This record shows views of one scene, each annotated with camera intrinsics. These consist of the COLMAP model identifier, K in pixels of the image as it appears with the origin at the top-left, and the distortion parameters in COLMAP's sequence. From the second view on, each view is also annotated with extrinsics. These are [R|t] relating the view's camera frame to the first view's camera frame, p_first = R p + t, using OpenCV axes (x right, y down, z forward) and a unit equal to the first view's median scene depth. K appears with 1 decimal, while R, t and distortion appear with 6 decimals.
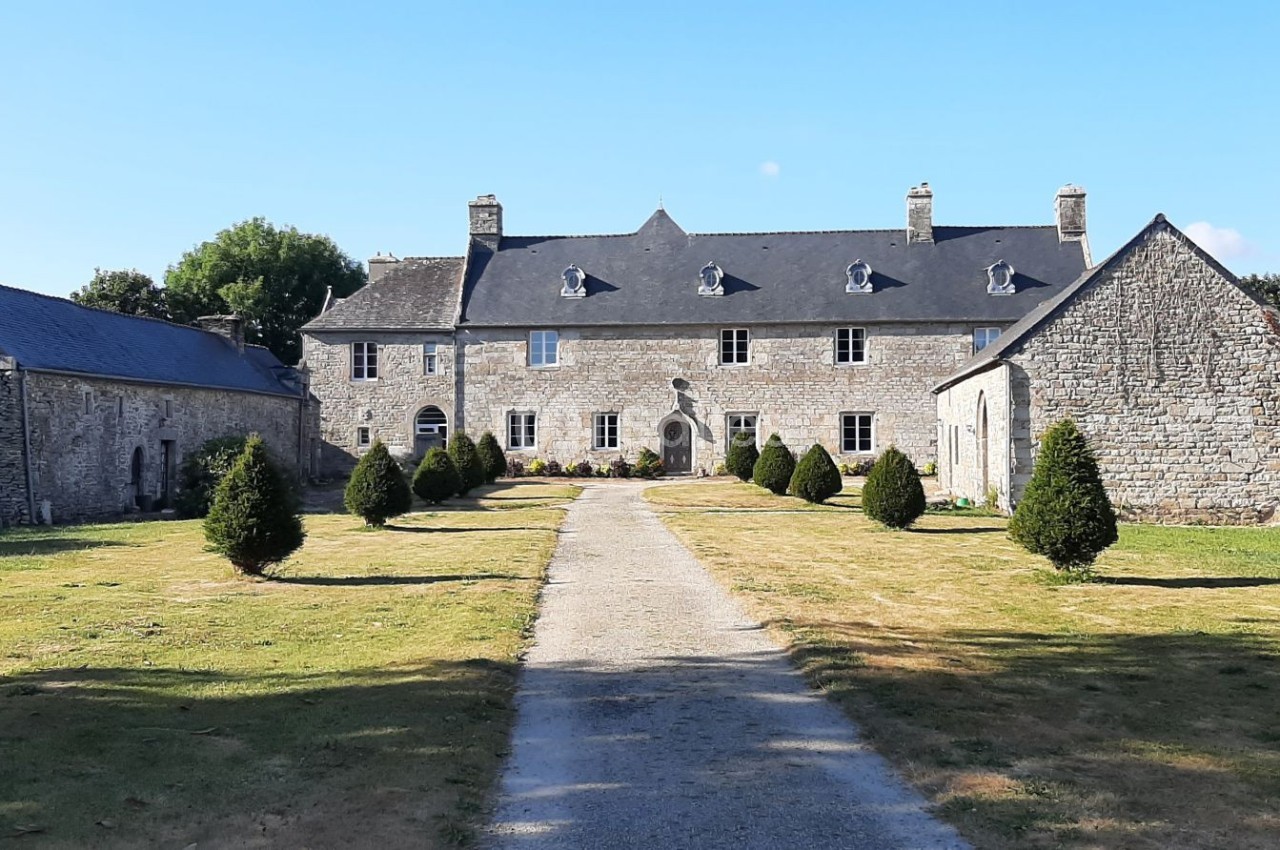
lens RADIAL K [[1501.2, 0, 640.0], [0, 1501.2, 425.0], [0, 0, 1]] dist [0.072243, -0.016660]
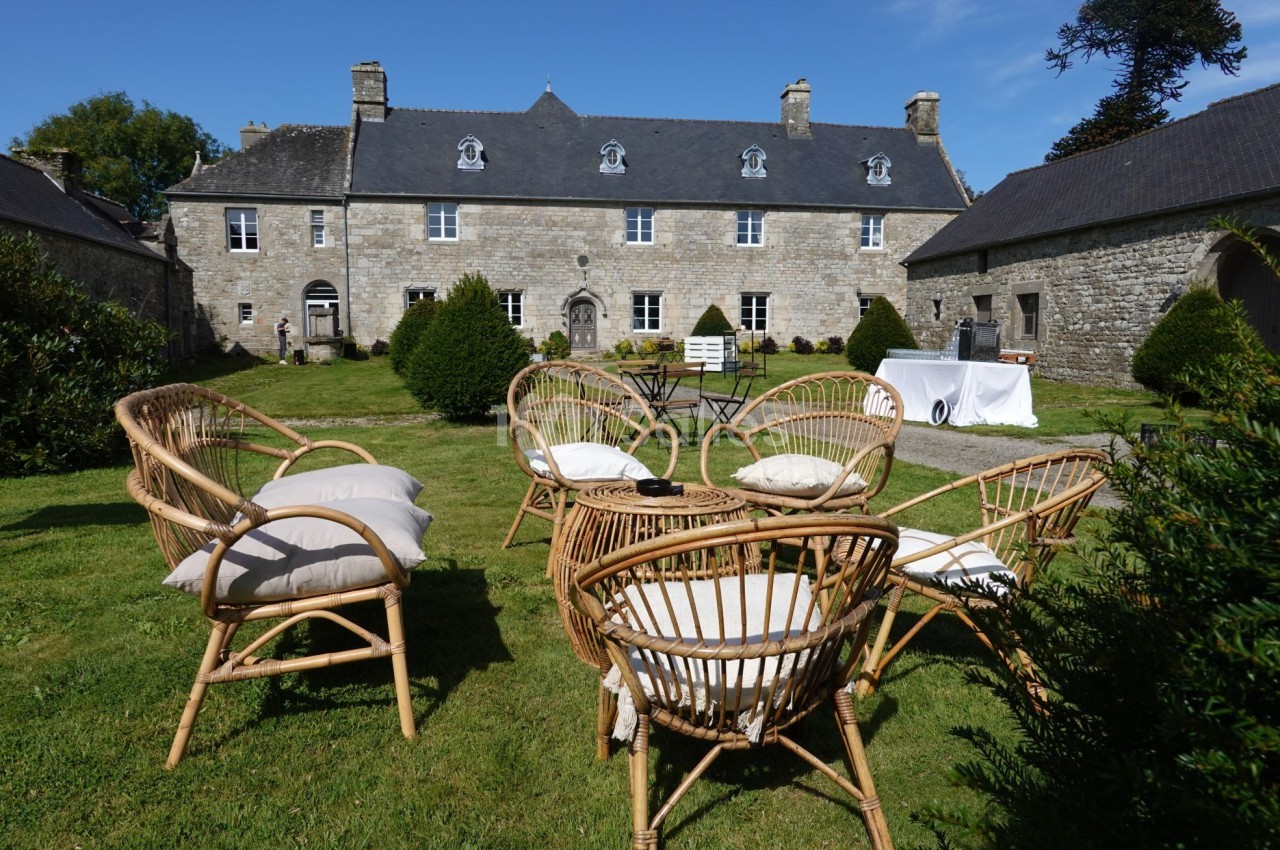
lens RADIAL K [[876.2, 0, 640.0], [0, 876.2, 425.0], [0, 0, 1]] dist [-0.028899, -0.003321]
pose [[0.965064, -0.023895, 0.260923, -0.092144], [-0.007493, 0.992908, 0.118645, 0.010975], [-0.261907, -0.116455, 0.958041, 0.421977]]
